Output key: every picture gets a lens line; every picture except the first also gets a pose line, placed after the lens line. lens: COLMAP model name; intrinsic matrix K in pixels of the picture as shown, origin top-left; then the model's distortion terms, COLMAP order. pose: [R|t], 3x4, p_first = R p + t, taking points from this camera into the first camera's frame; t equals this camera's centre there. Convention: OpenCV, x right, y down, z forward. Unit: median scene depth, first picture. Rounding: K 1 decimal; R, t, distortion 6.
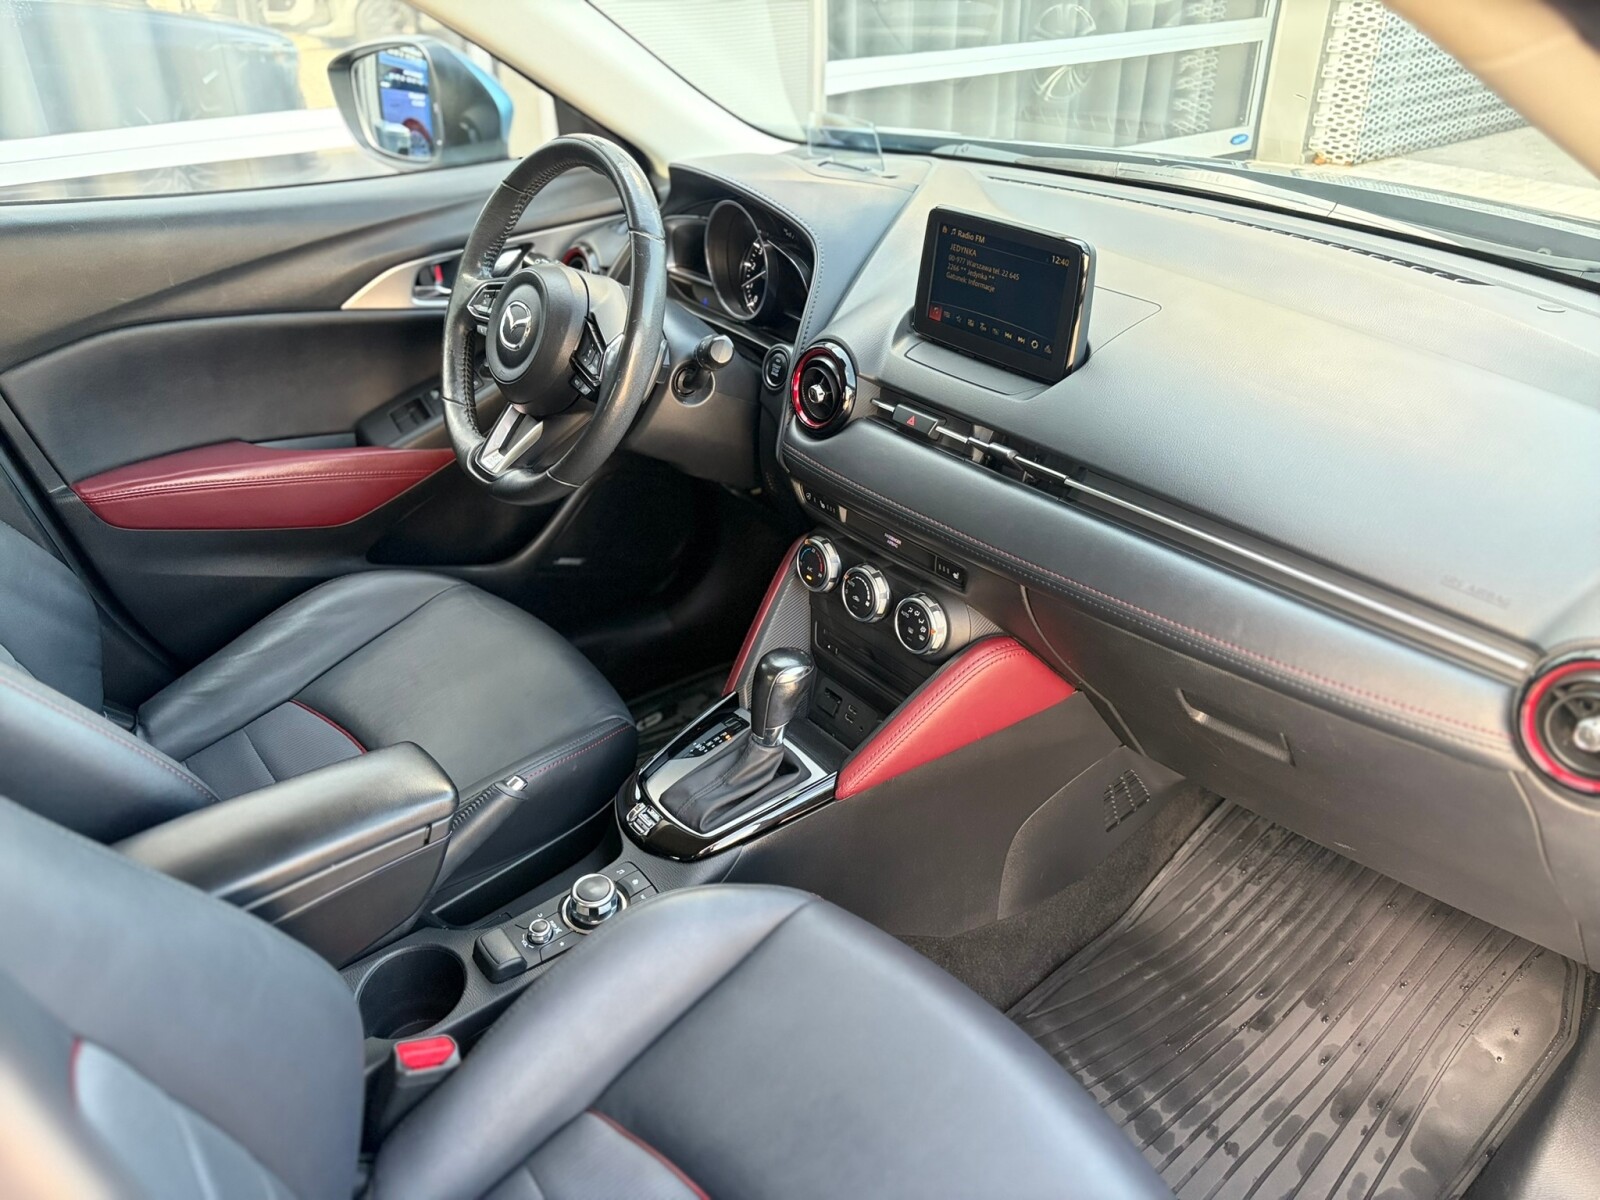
lens RADIAL K [[1260.6, 0, 796.5], [0, 1260.6, 610.7], [0, 0, 1]] dist [0.004473, 0.003811]
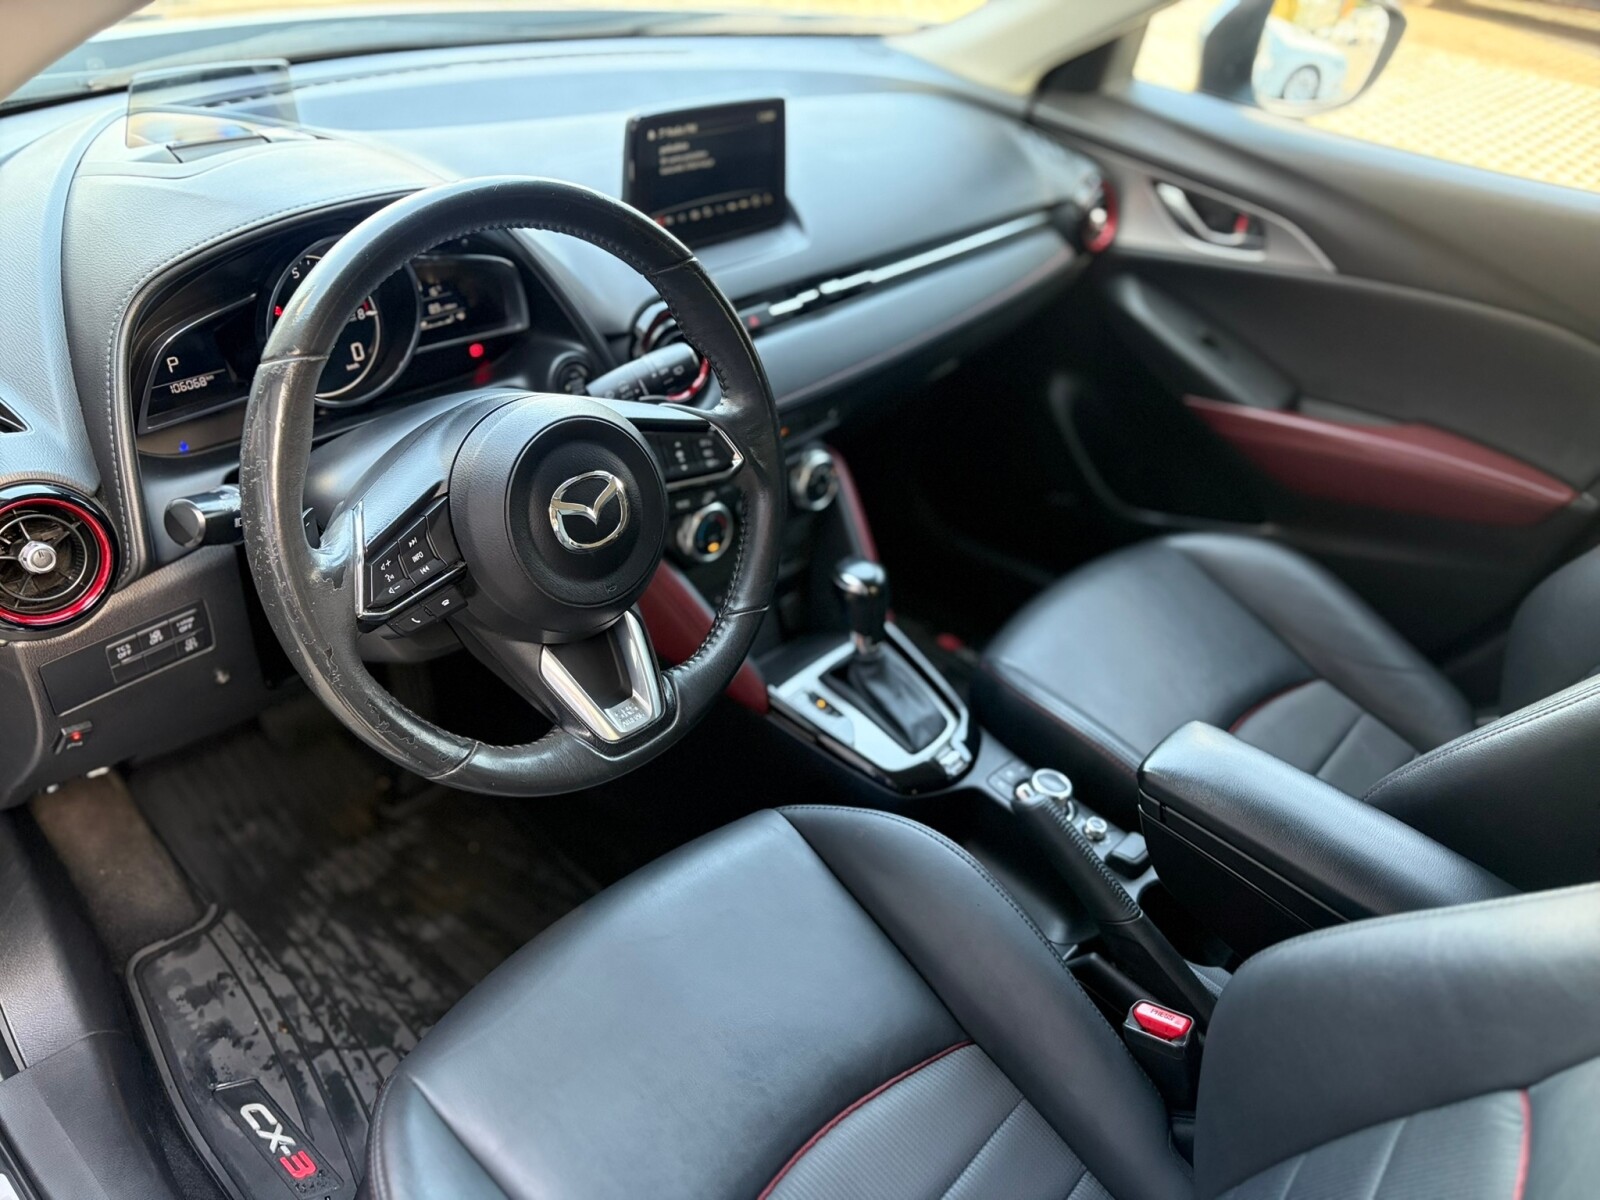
lens RADIAL K [[1260.6, 0, 796.5], [0, 1260.6, 610.7], [0, 0, 1]] dist [0.004473, 0.003811]
pose [[-0.203716, -0.585788, 0.784444, -0.834264], [0.382491, 0.689946, 0.614552, -0.591573], [-0.901221, 0.425237, 0.083506, 0.980558]]
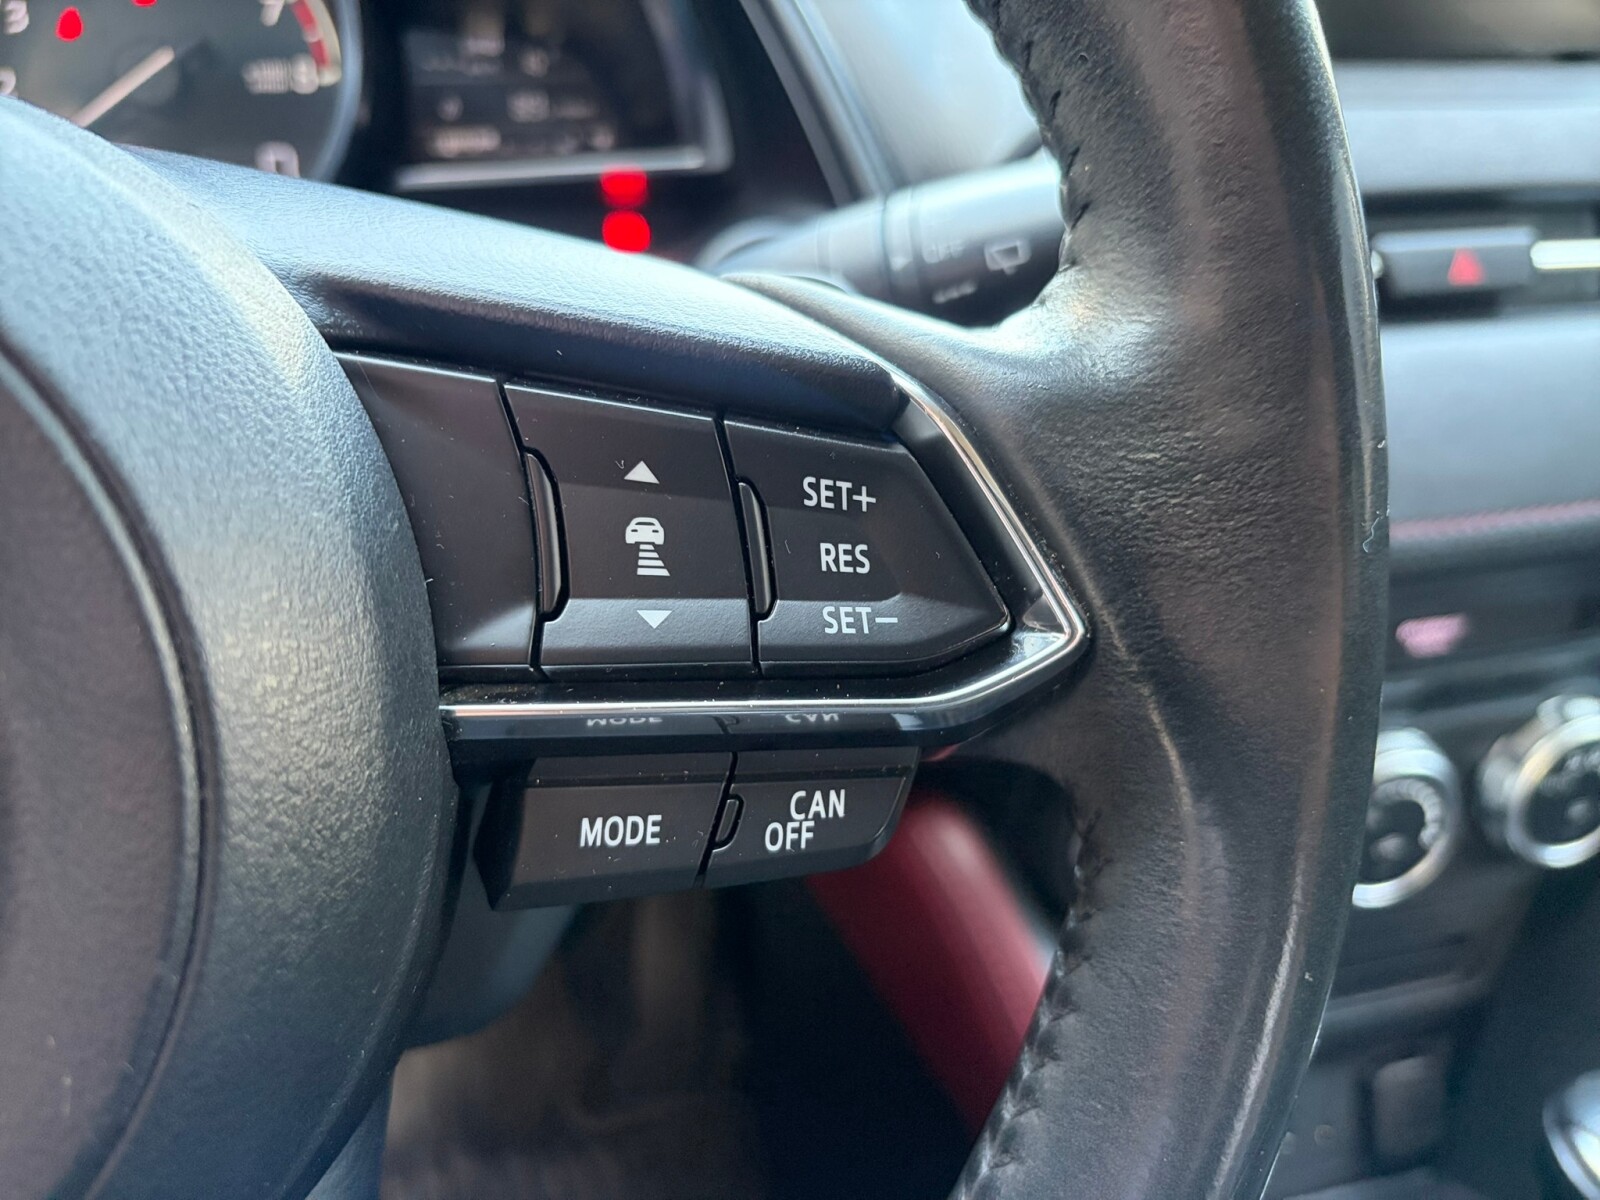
lens RADIAL K [[1260.6, 0, 796.5], [0, 1260.6, 610.7], [0, 0, 1]] dist [0.004473, 0.003811]
pose [[0.365892, -0.475027, 0.800295, -0.272093], [0.433087, 0.848049, 0.305366, -0.248276], [-0.823747, 0.234866, 0.516022, 0.991158]]
